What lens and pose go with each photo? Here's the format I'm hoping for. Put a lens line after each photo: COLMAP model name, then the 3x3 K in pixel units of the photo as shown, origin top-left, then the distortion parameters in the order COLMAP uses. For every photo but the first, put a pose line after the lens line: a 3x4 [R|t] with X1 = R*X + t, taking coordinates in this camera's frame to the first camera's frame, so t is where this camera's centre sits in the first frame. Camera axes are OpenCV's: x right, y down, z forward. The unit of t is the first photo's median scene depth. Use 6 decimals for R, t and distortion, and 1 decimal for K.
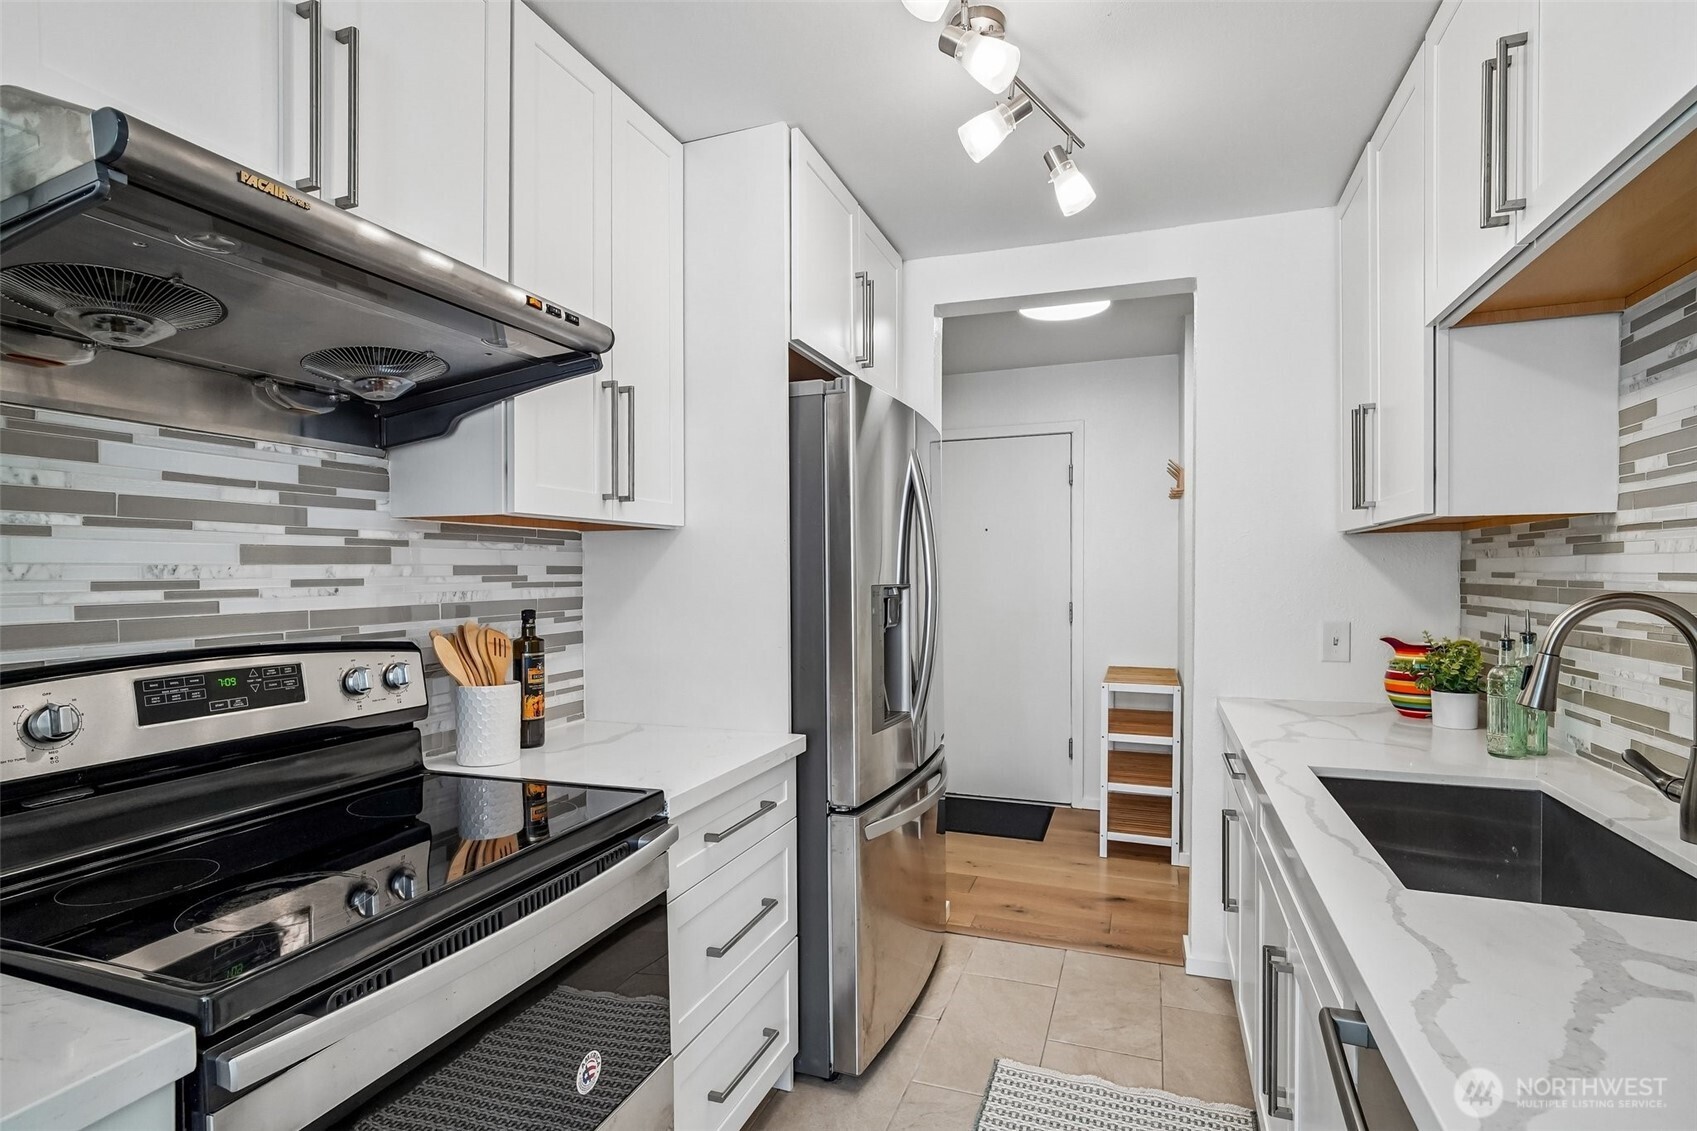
lens RADIAL K [[803.3, 0, 846.3], [0, 803.3, 574.0], [0, 0, 1]] dist [-0.007431, 0.006300]
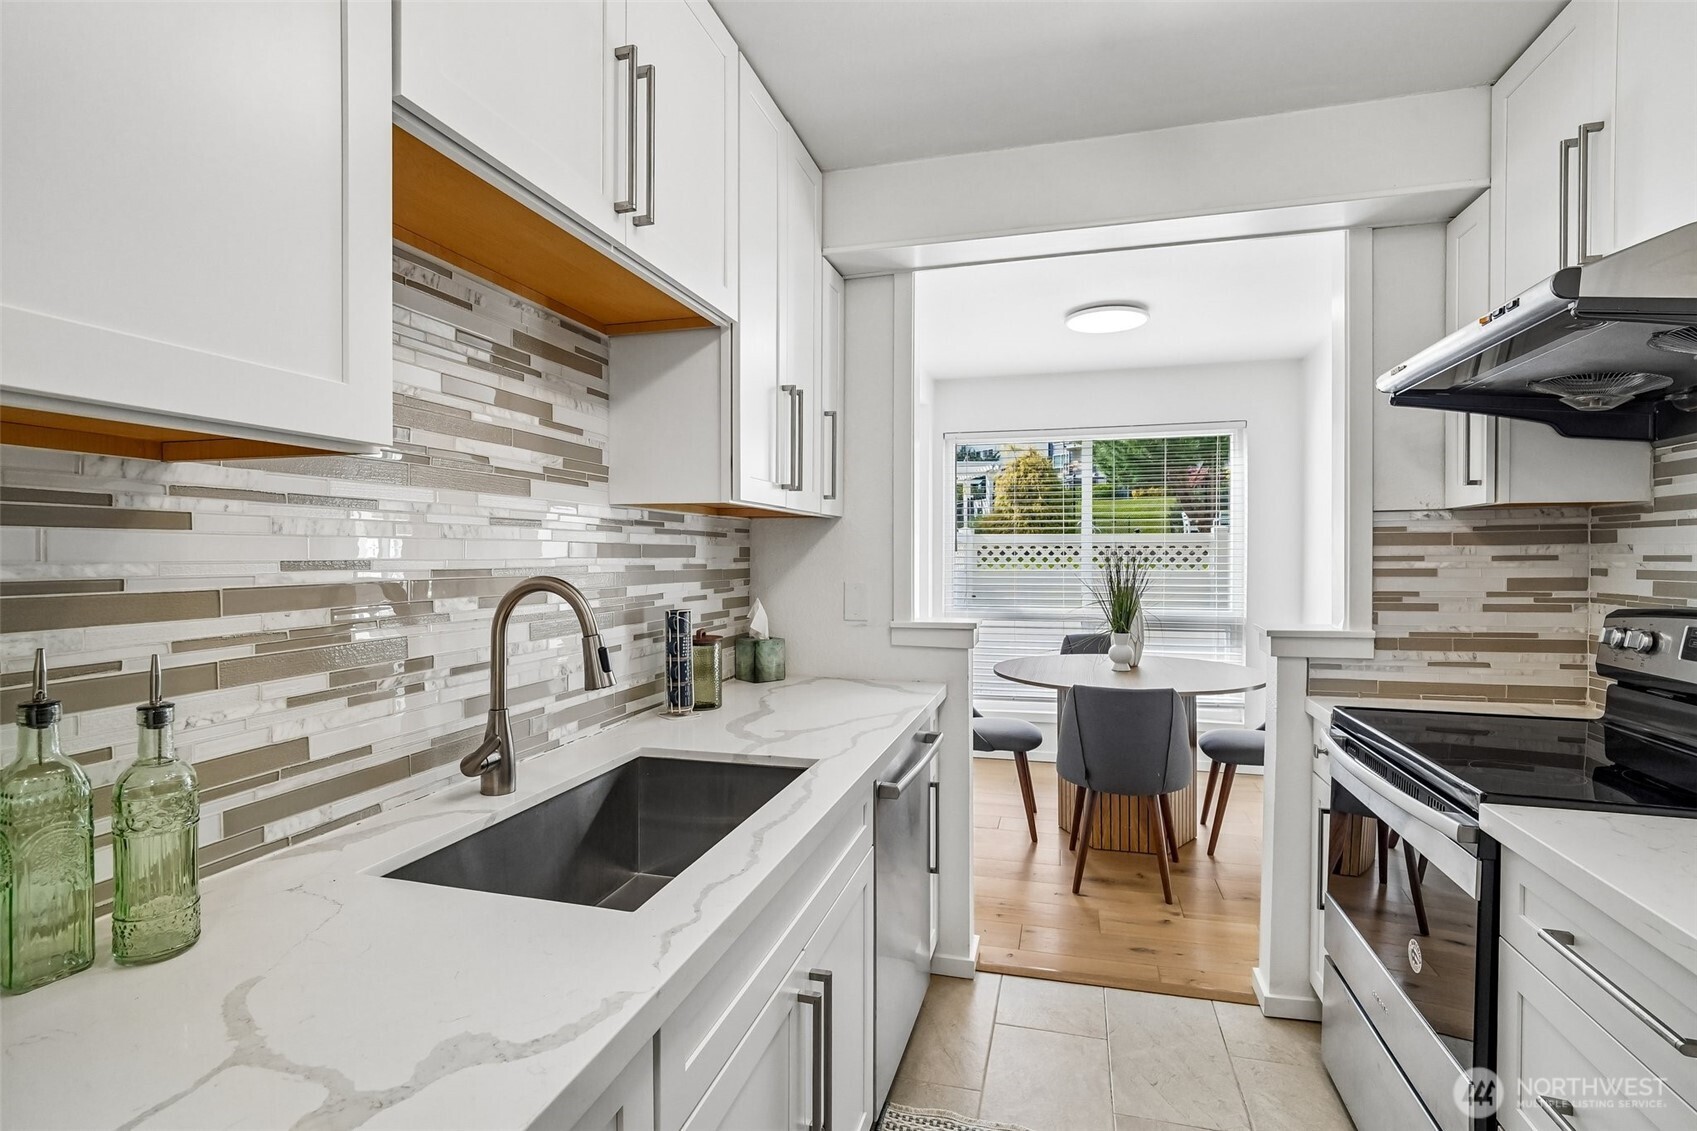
lens RADIAL K [[803.3, 0, 880.1], [0, 803.3, 560.6], [0, 0, 1]] dist [-0.007431, 0.006300]
pose [[-0.992680, 0.008104, -0.120504, 0.383103], [0.006693, 0.999904, 0.012103, -0.004990], [0.120591, 0.011208, -0.992639, 1.269396]]
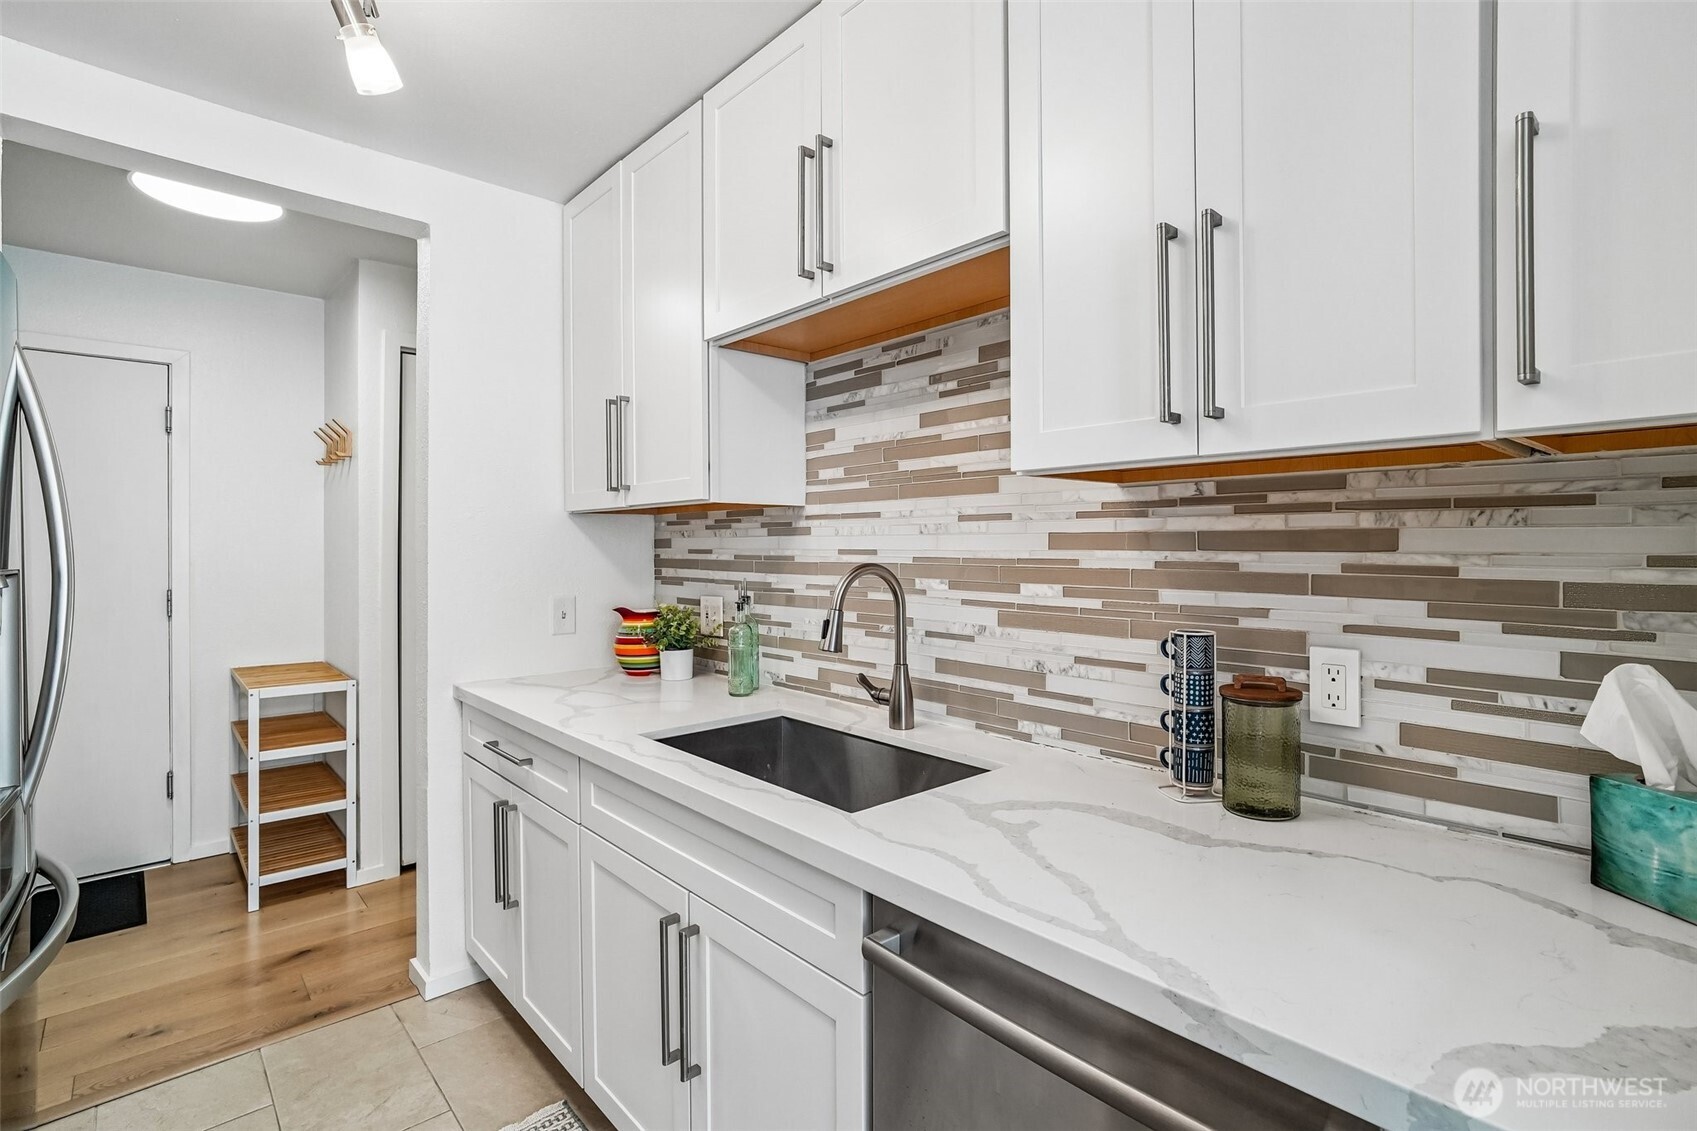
lens RADIAL K [[803.3, 0, 832.4], [0, 803.3, 543.8], [0, 0, 1]] dist [-0.007431, 0.006300]
pose [[0.479339, 0.006226, 0.877608, -0.182409], [0.002090, 0.999964, -0.008235, 0.000285], [-0.877627, 0.005782, 0.479309, 0.221839]]
